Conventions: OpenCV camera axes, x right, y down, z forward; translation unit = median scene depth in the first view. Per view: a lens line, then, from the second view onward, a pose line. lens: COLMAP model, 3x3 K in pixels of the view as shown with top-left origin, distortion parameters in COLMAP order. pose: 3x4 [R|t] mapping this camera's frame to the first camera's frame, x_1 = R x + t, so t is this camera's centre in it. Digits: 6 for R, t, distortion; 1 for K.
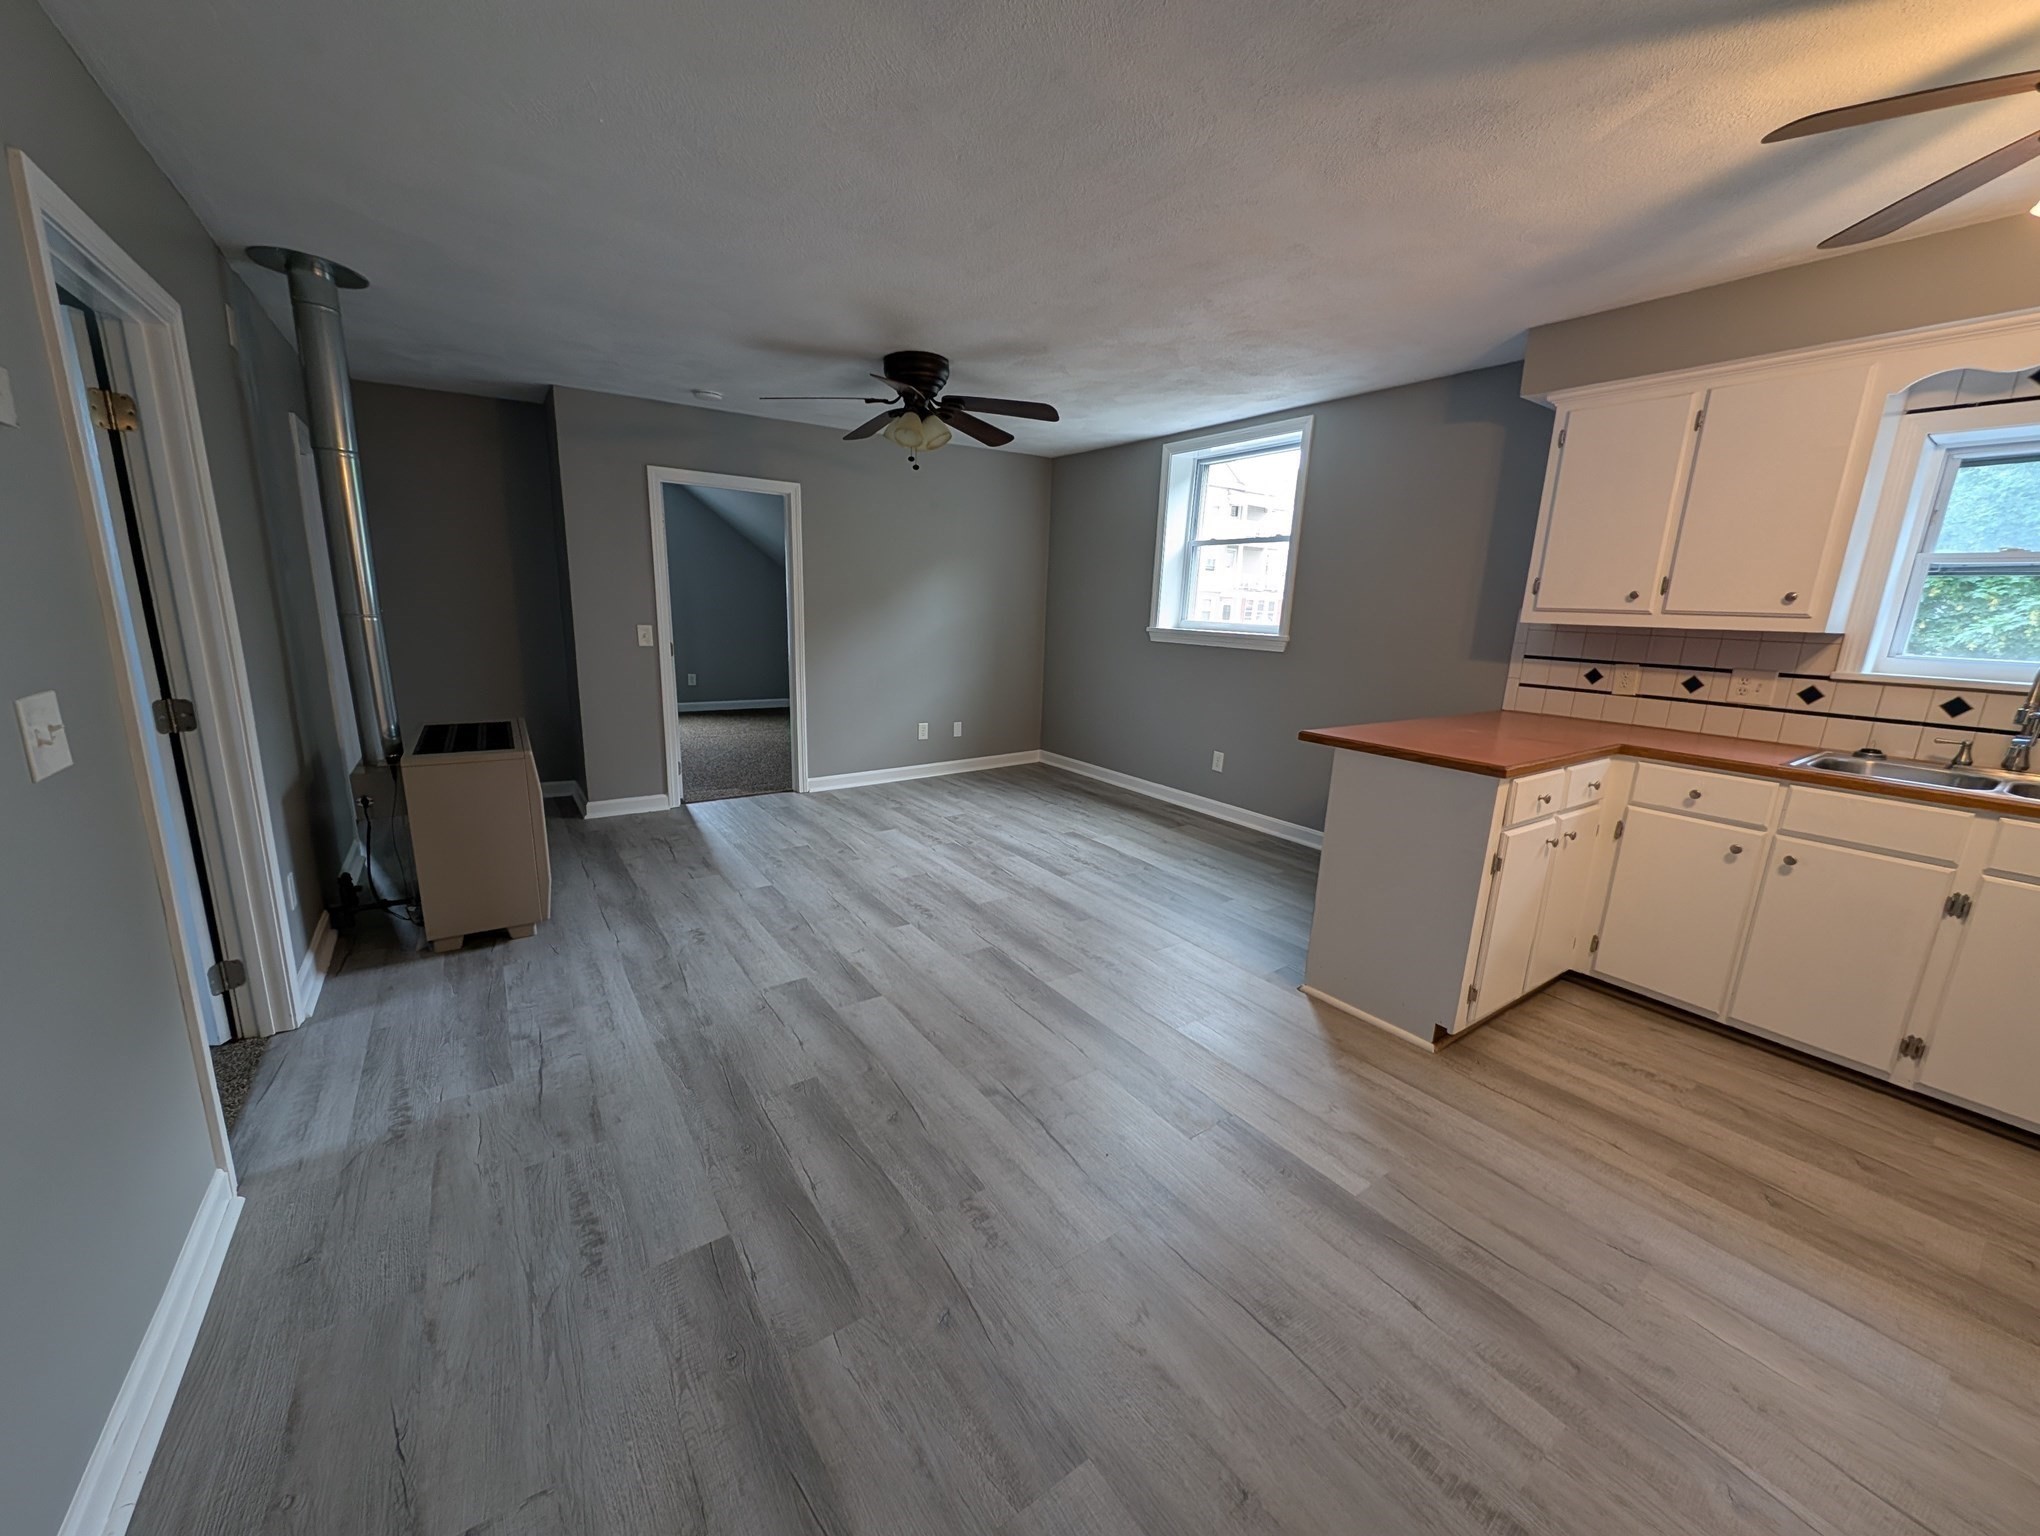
lens RADIAL K [[769.5, 0, 1021.4], [0, 769.5, 775.6], [0, 0, 1]] dist [-0.002484, 0.000175]
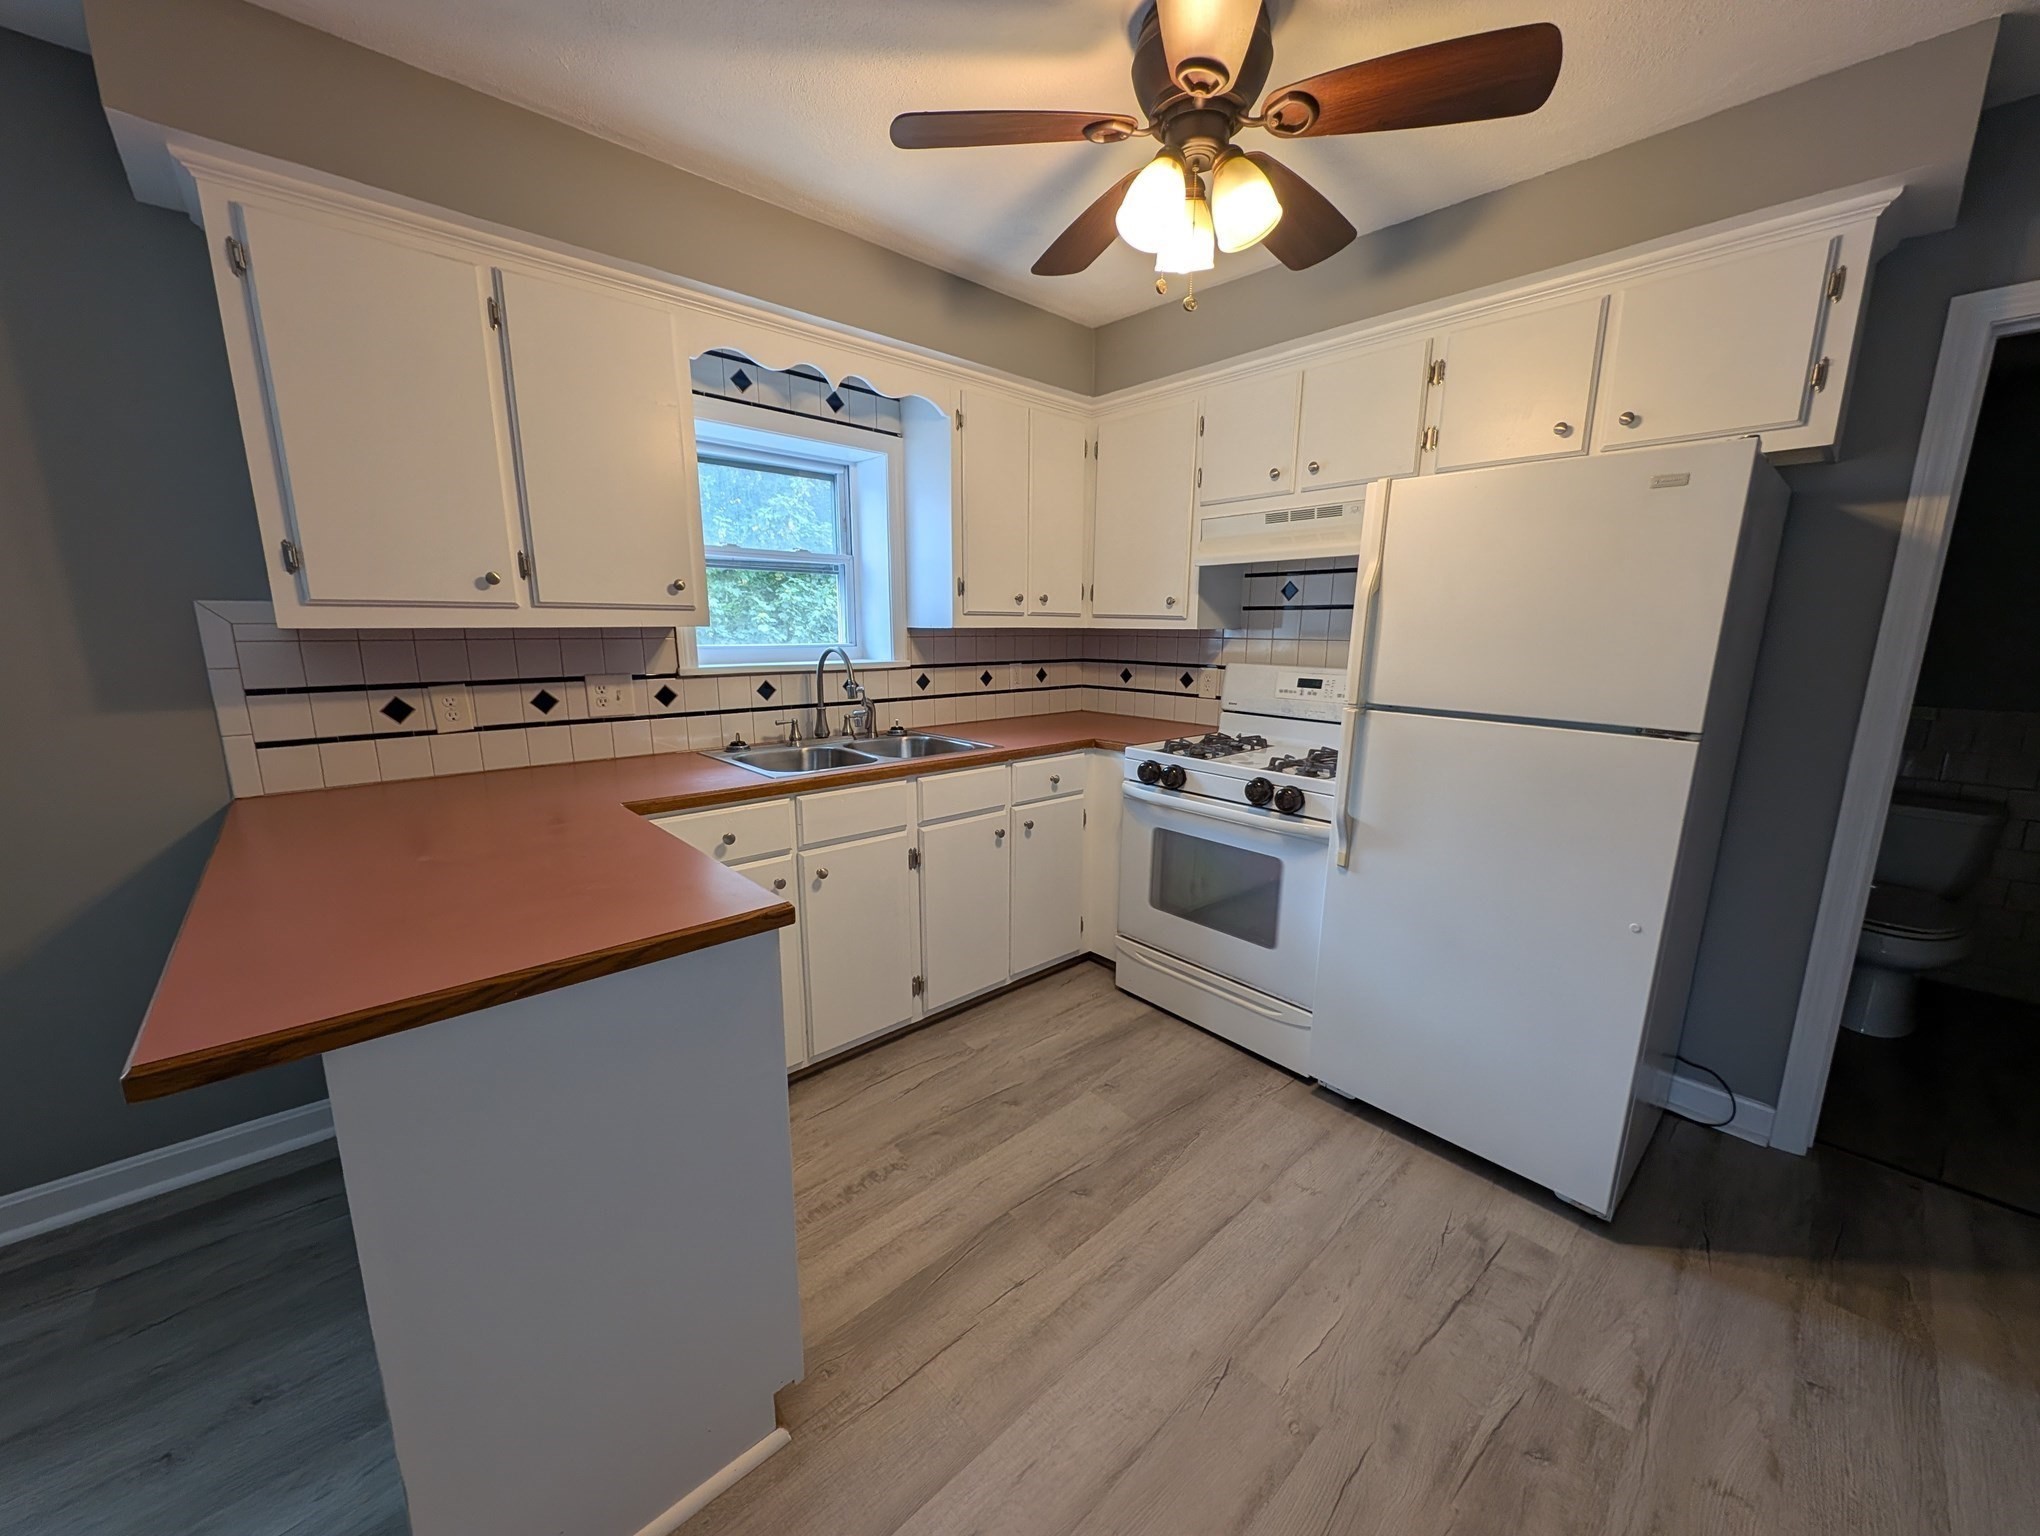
lens RADIAL K [[758.9, 0, 1022.0], [0, 758.9, 774.7], [0, 0, 1]] dist [0.013352, -0.005972]
pose [[-0.127468, -0.228768, 0.965099, 0.096191], [0.209104, 0.944969, 0.251614, -0.151205], [-0.969550, 0.233879, -0.072617, 0.668434]]
